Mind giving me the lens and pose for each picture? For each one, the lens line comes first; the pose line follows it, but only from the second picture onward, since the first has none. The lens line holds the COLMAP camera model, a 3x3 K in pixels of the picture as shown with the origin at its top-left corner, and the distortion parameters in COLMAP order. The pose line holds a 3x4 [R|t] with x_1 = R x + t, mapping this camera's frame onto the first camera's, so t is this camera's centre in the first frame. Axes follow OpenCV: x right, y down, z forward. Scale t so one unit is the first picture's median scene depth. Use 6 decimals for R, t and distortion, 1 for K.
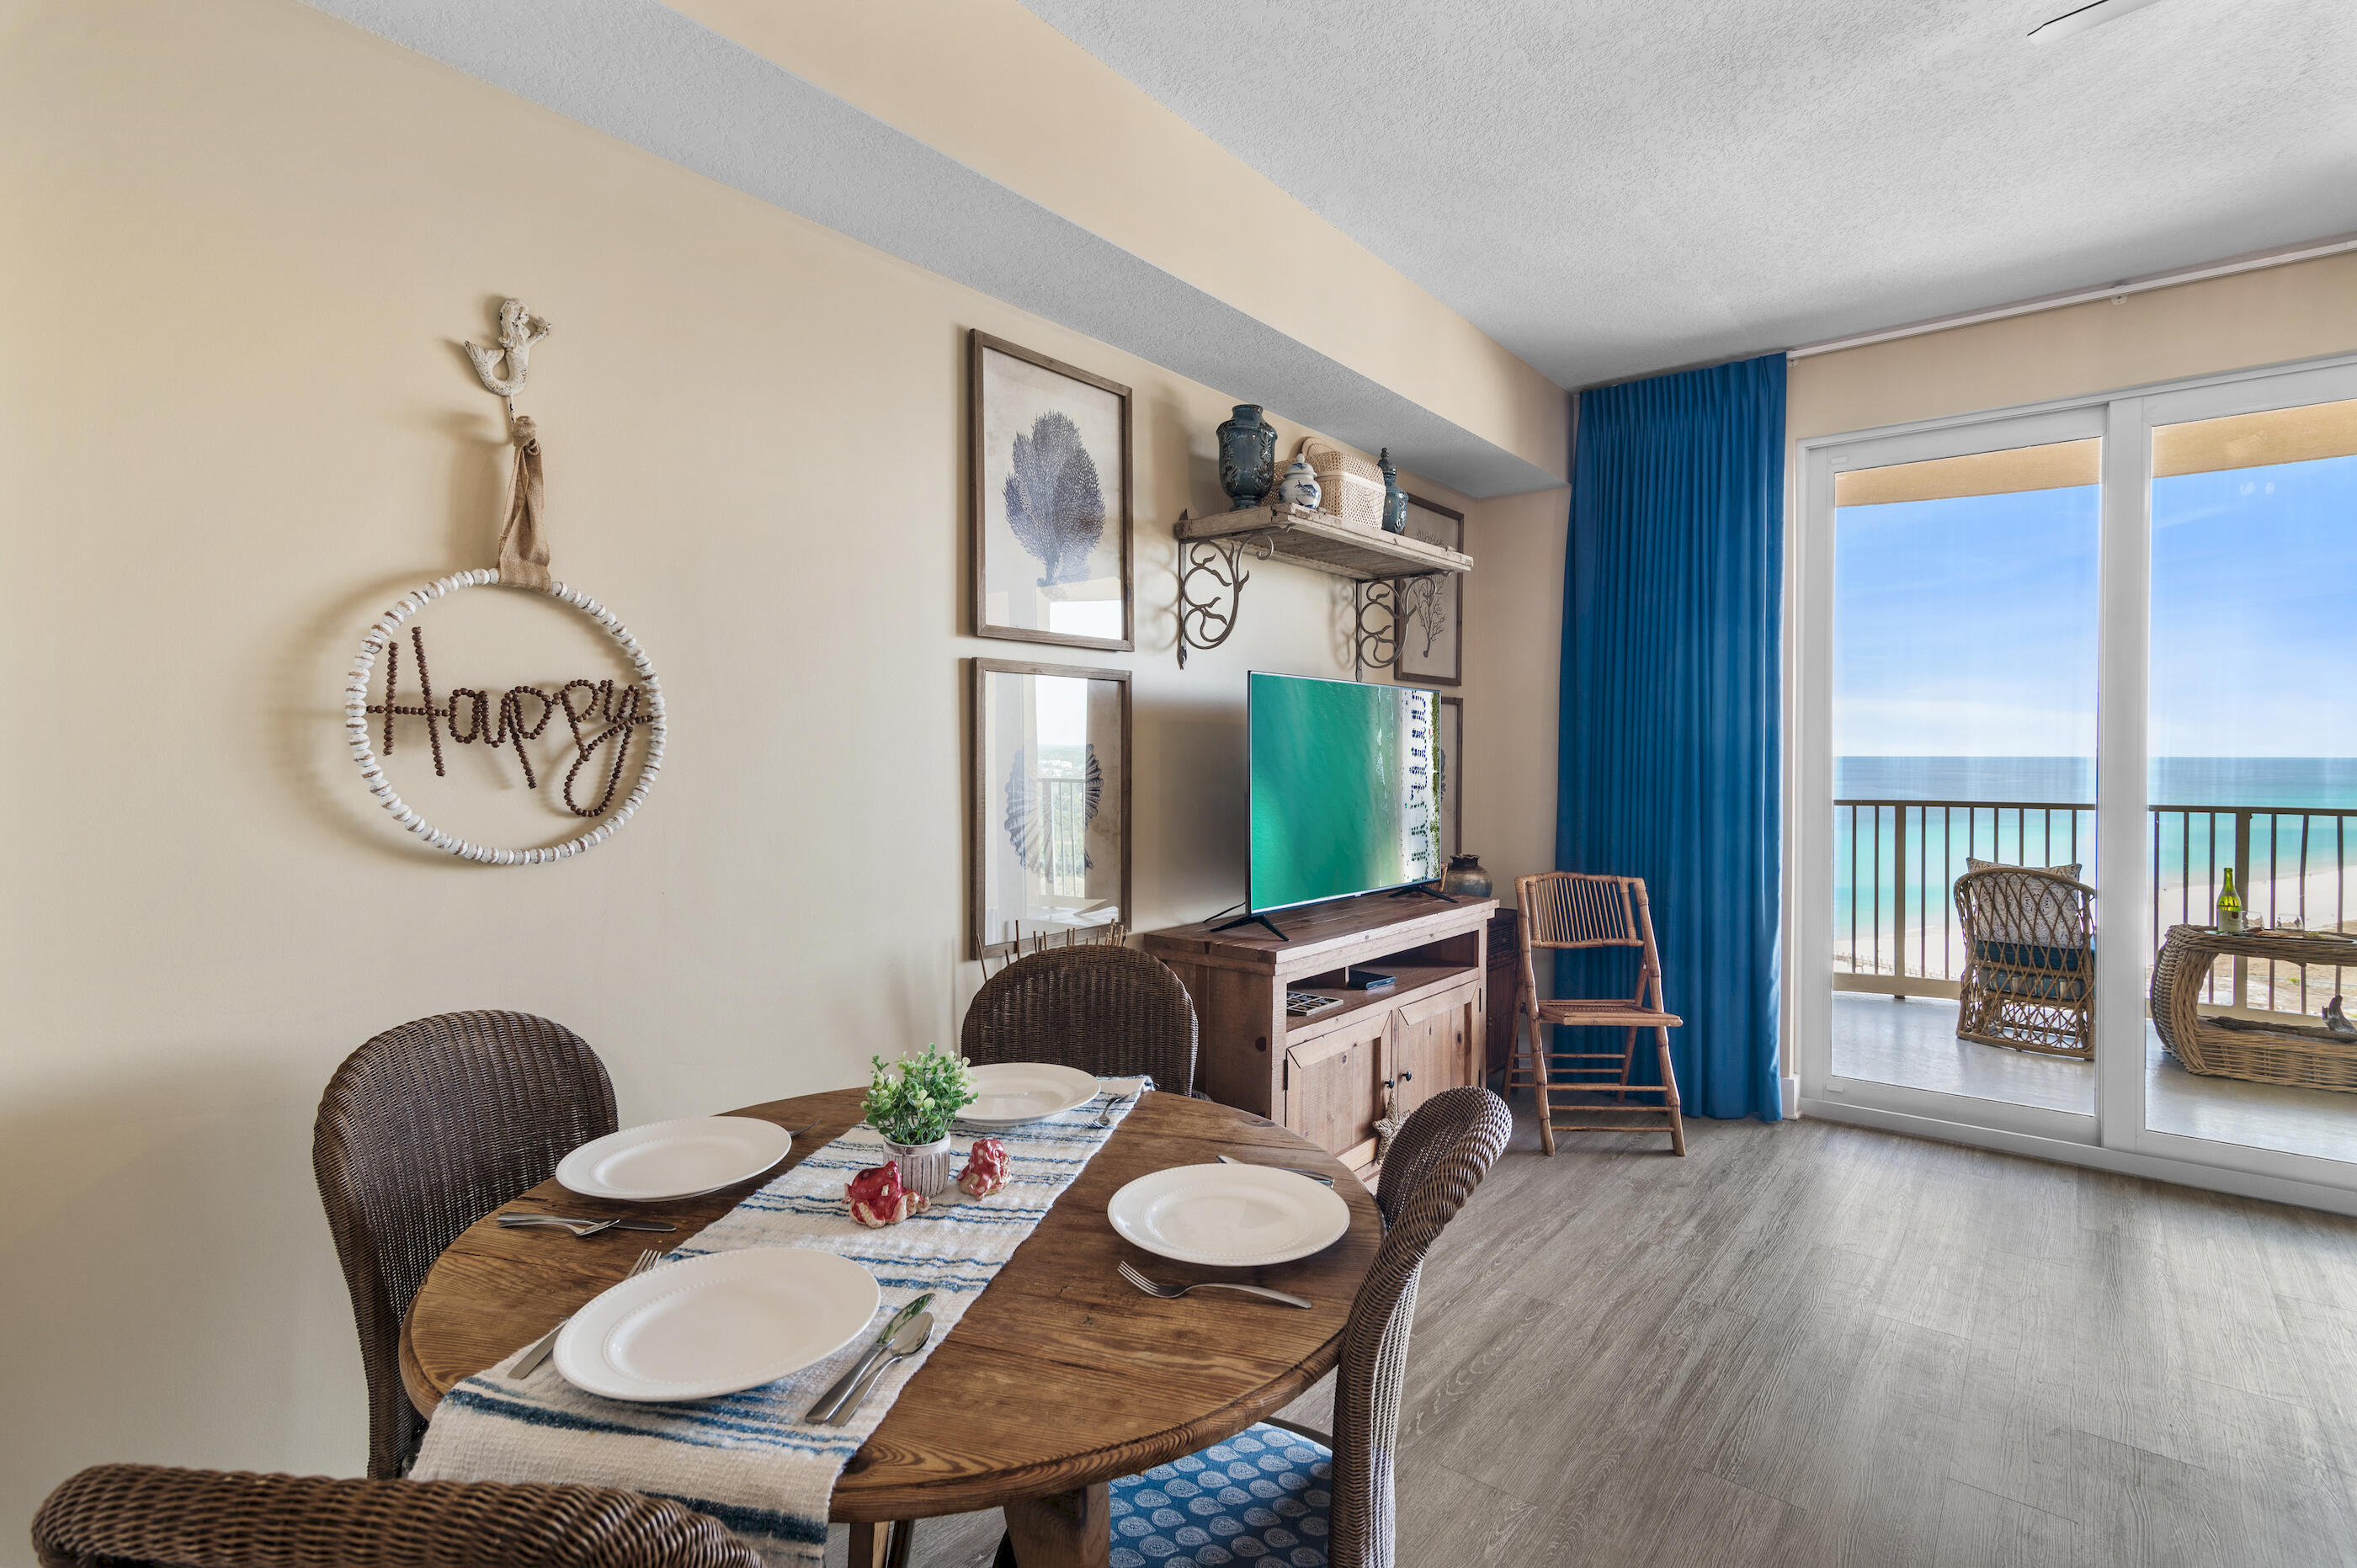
lens RADIAL K [[1150.3, 0, 1176.5], [0, 1150.3, 769.3], [0, 0, 1]] dist [0.020531, 0.001155]
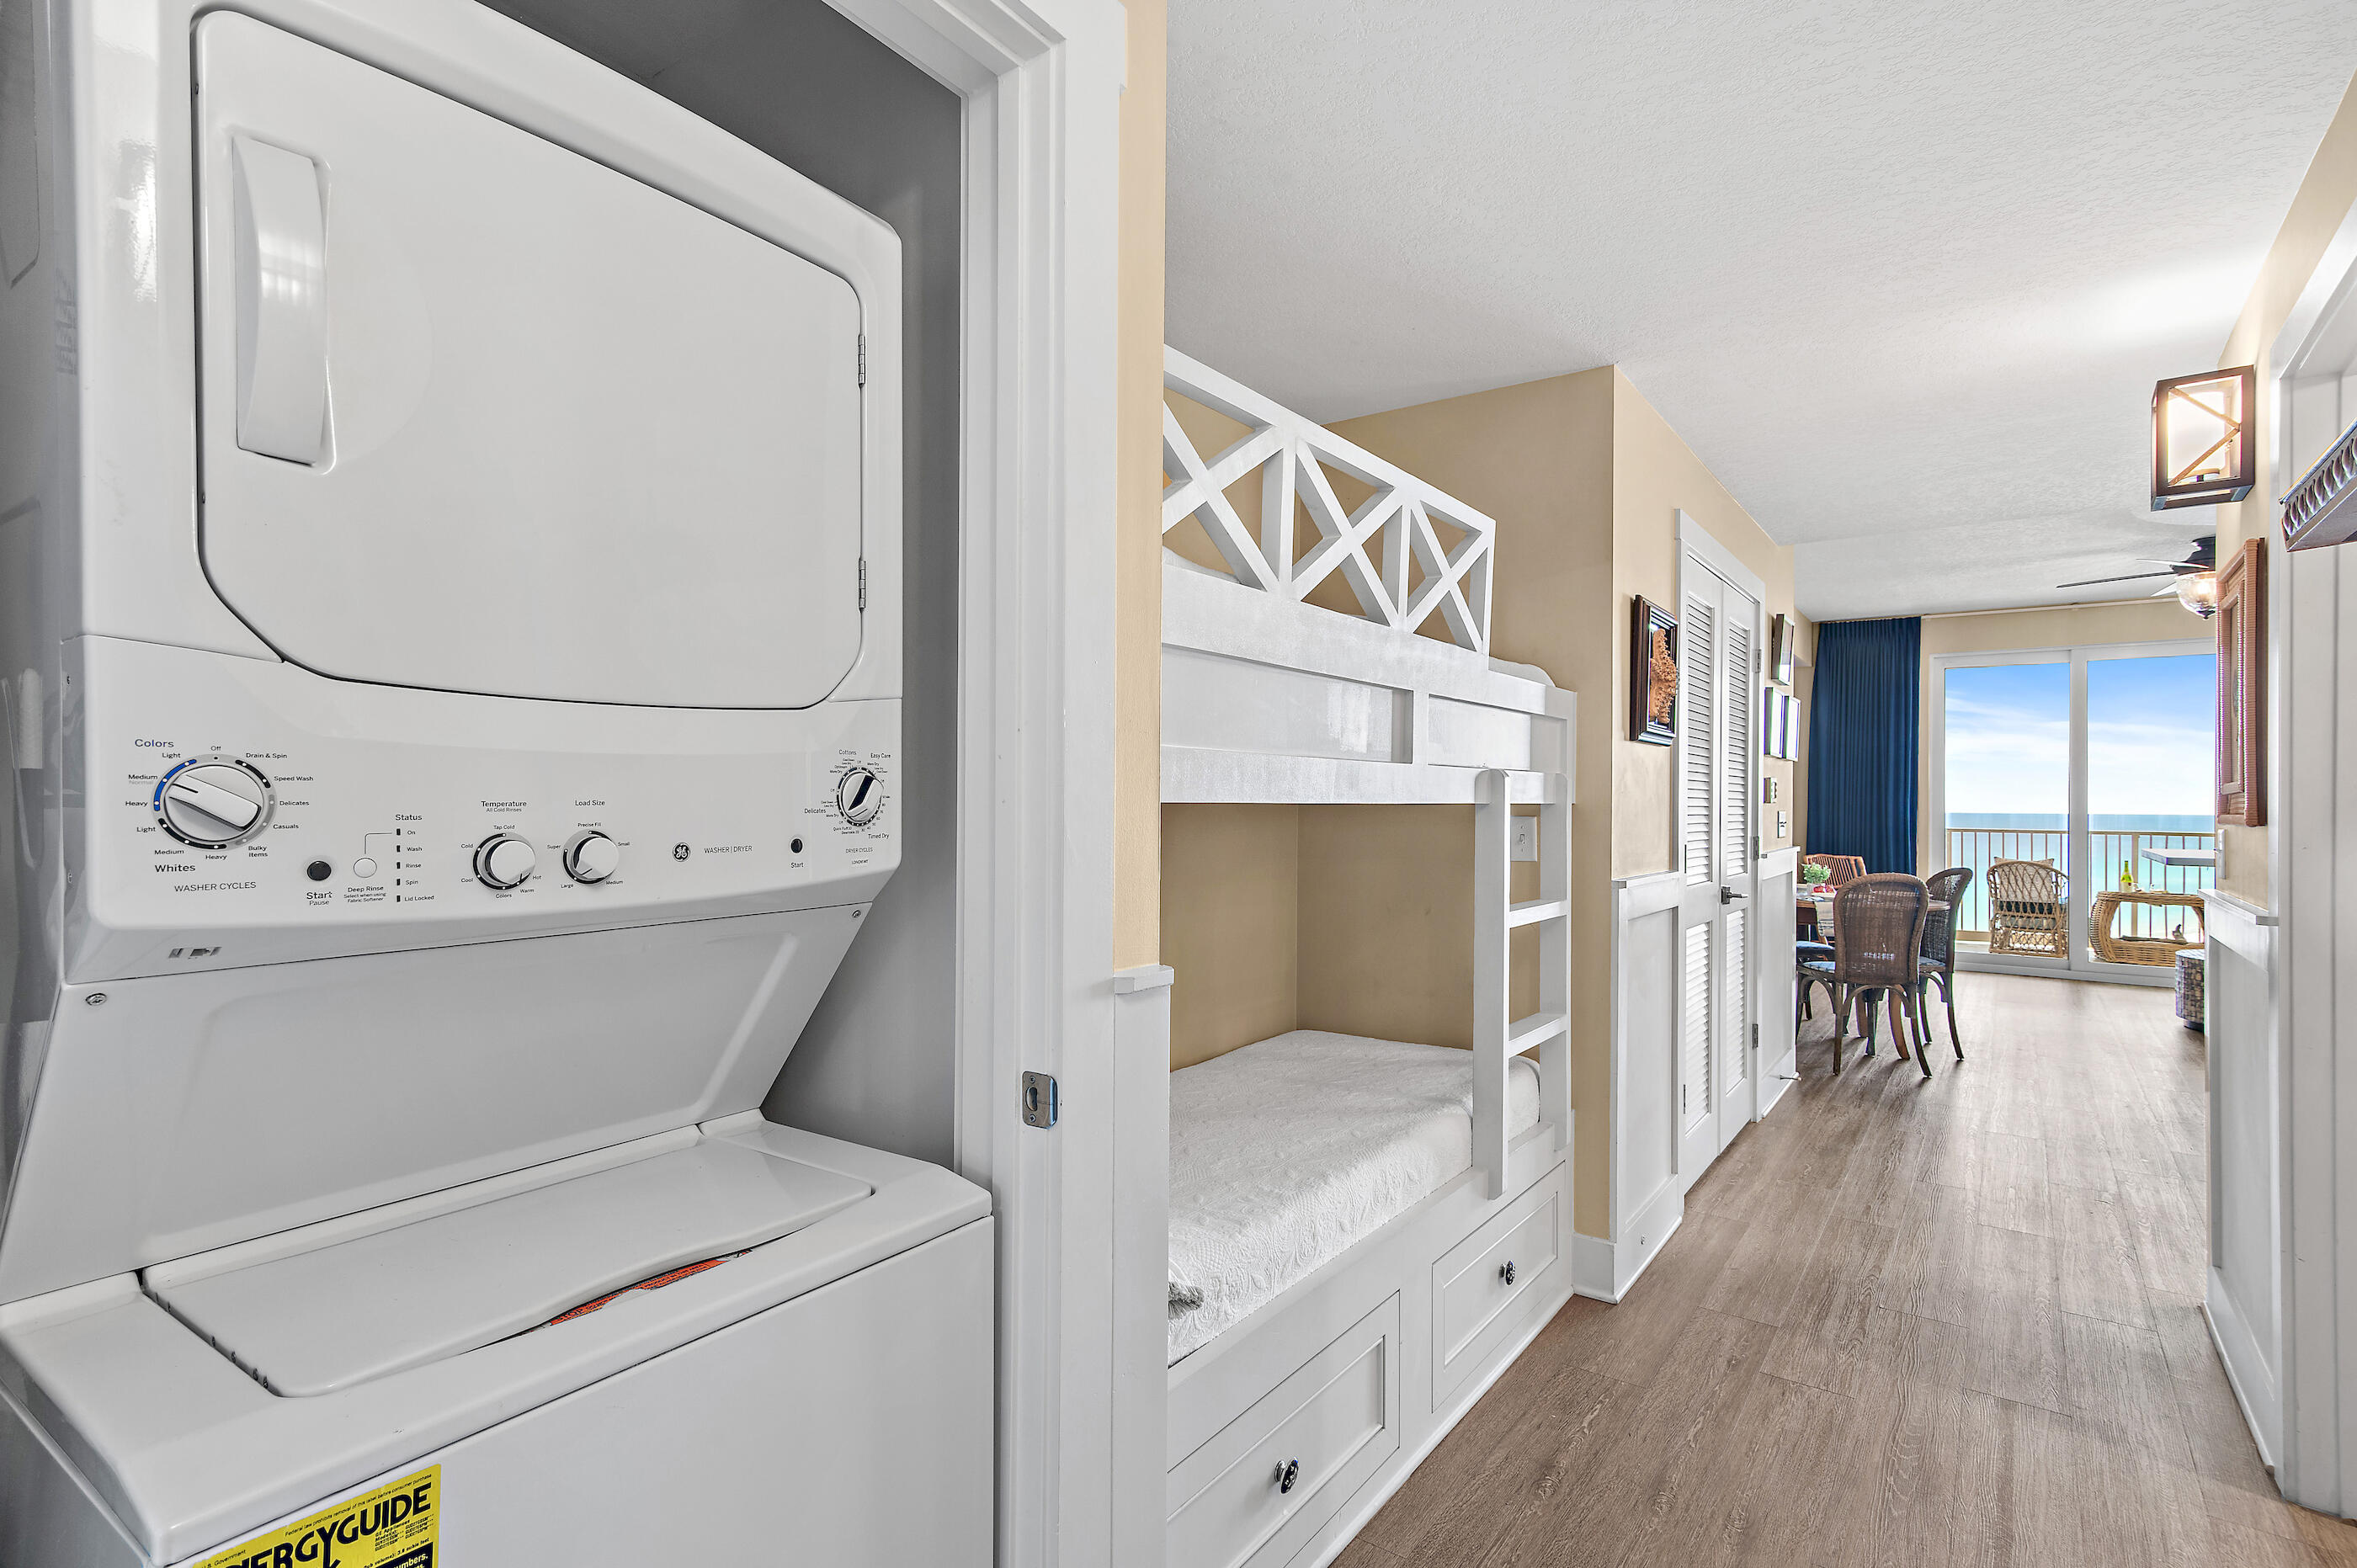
lens RADIAL K [[1150.3, 0, 1177.7], [0, 1150.3, 791.8], [0, 0, 1]] dist [0.020531, 0.001155]
pose [[0.999318, -0.006059, 0.036421, -0.922991], [0.005988, 0.999980, 0.002070, -0.050807], [-0.036433, -0.001850, 0.999334, -1.082661]]
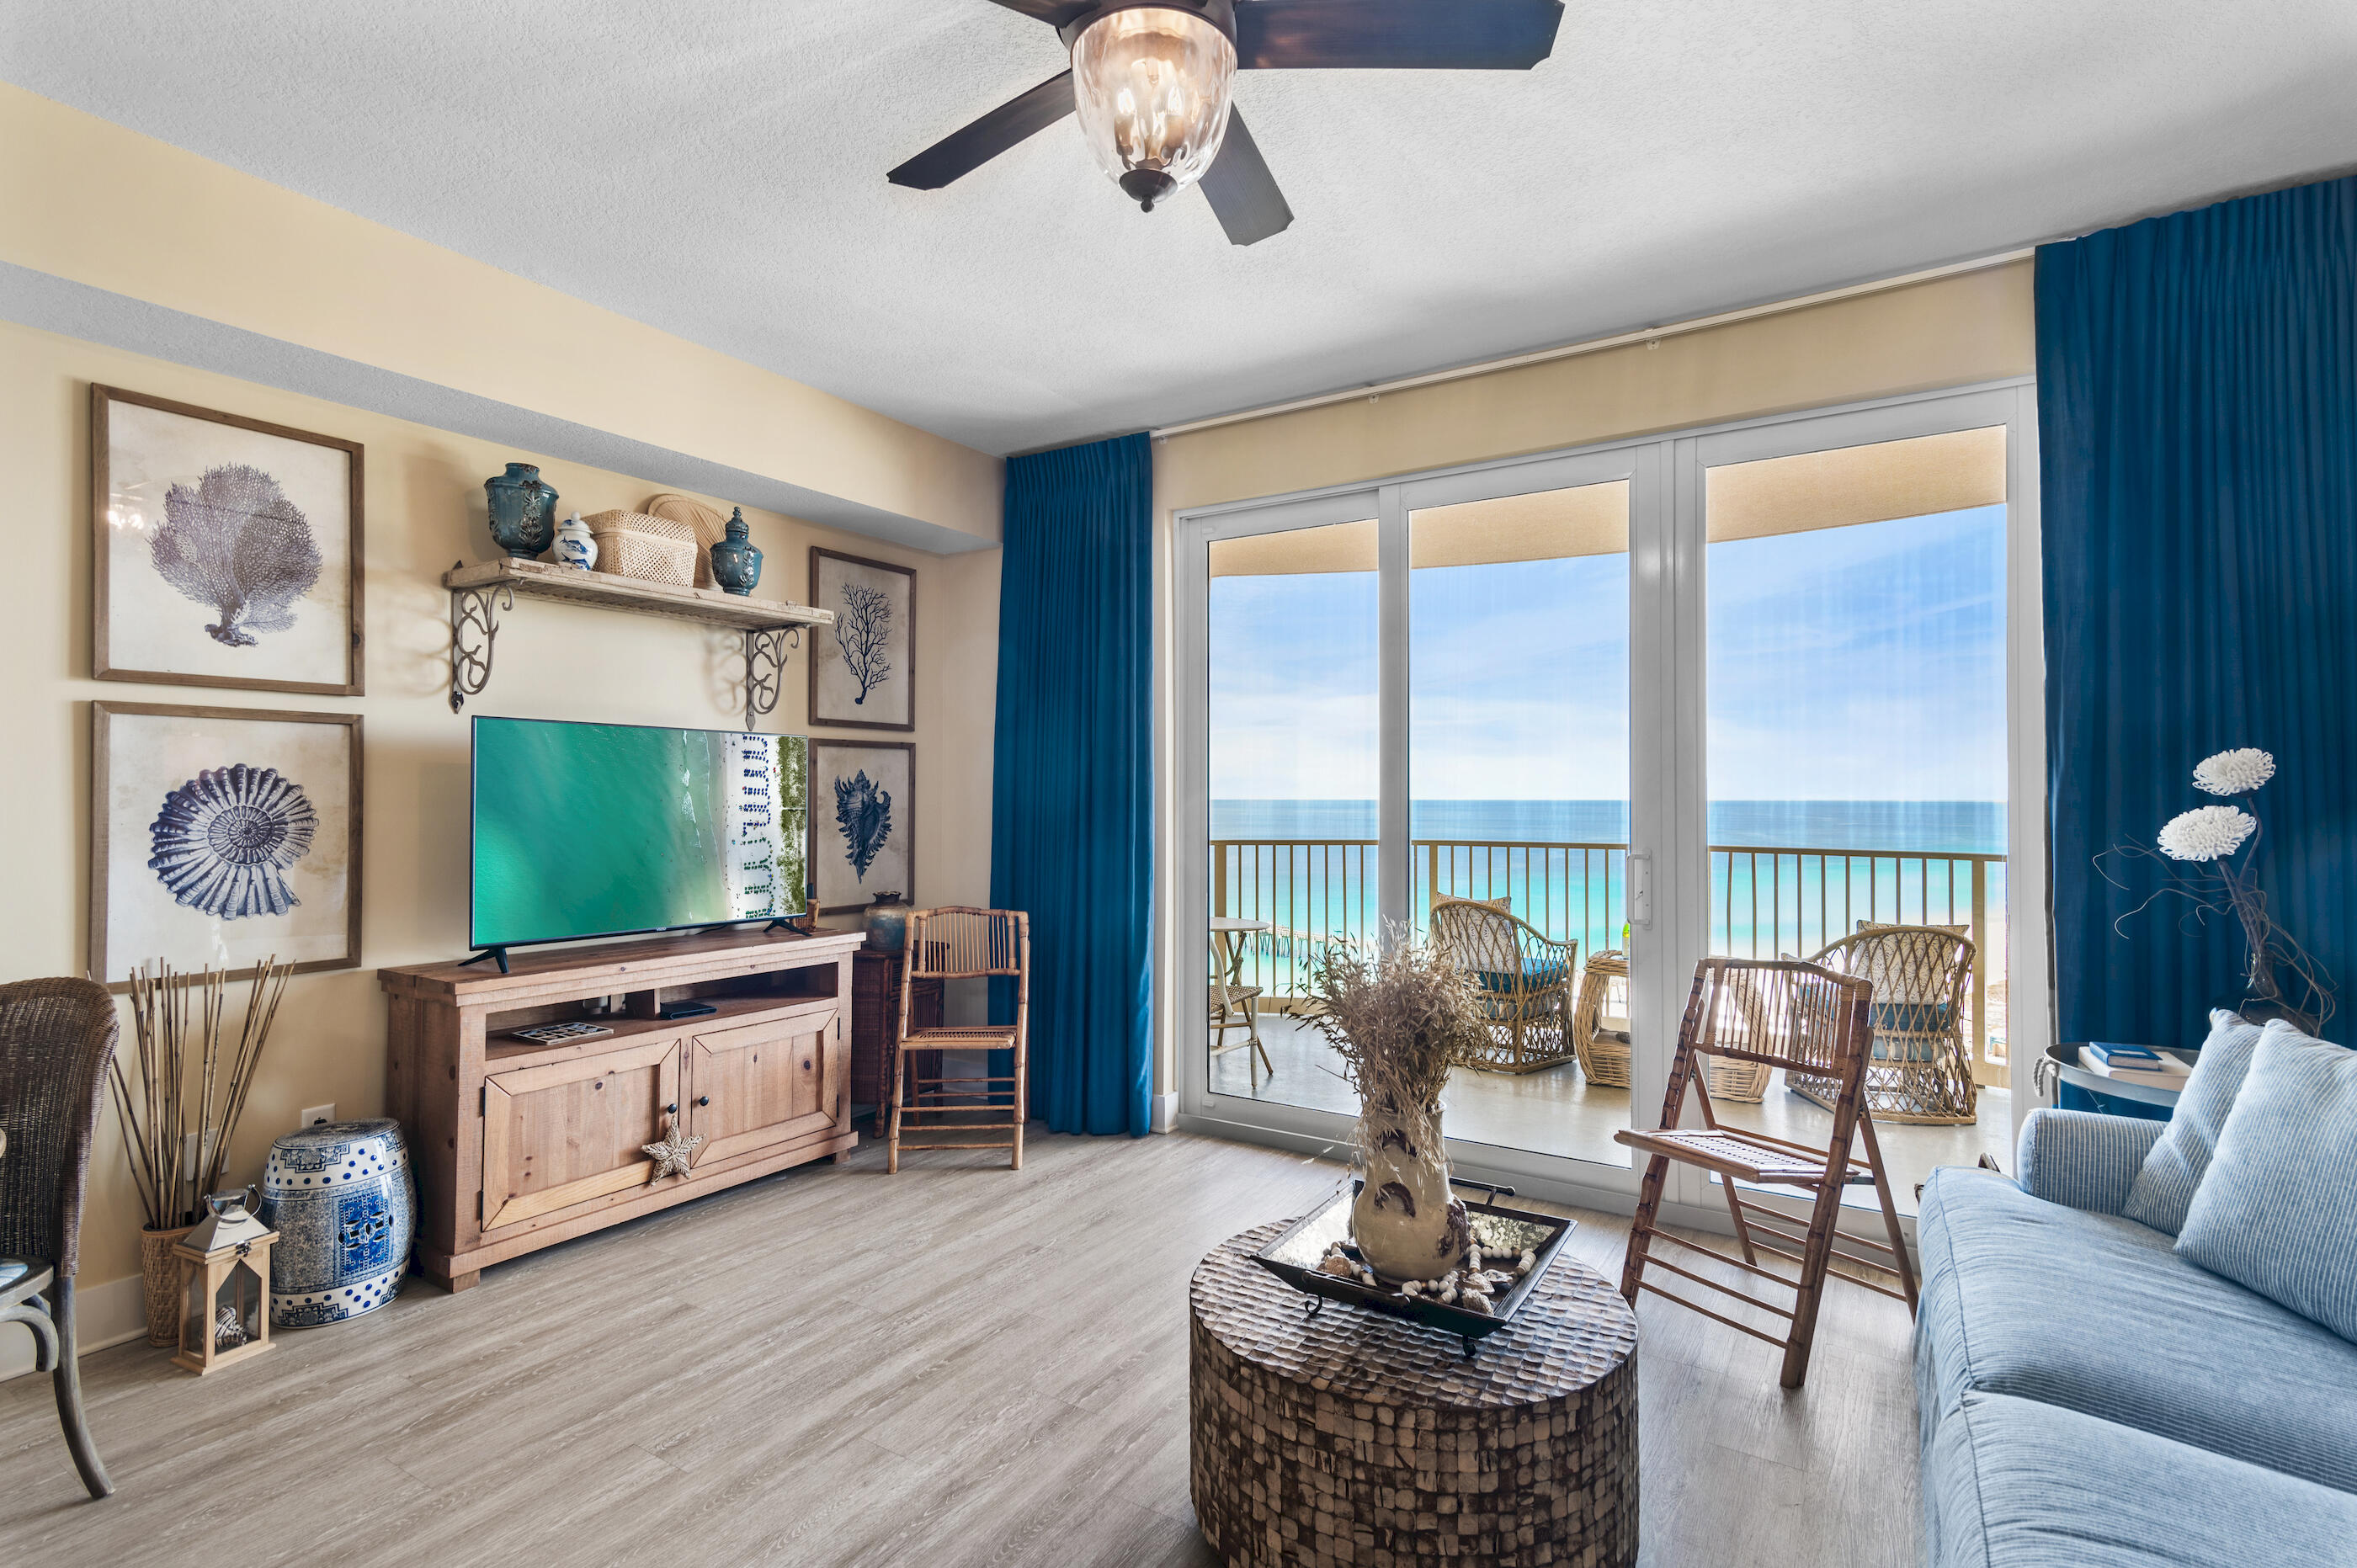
lens RADIAL K [[1150.3, 0, 1186.1], [0, 1150.3, 783.8], [0, 0, 1]] dist [0.020531, 0.001155]
pose [[0.995843, 0.002380, 0.091058, 0.465204], [-0.000022, 0.999665, -0.025892, 0.003189], [-0.091089, 0.025783, 0.995509, -0.084209]]
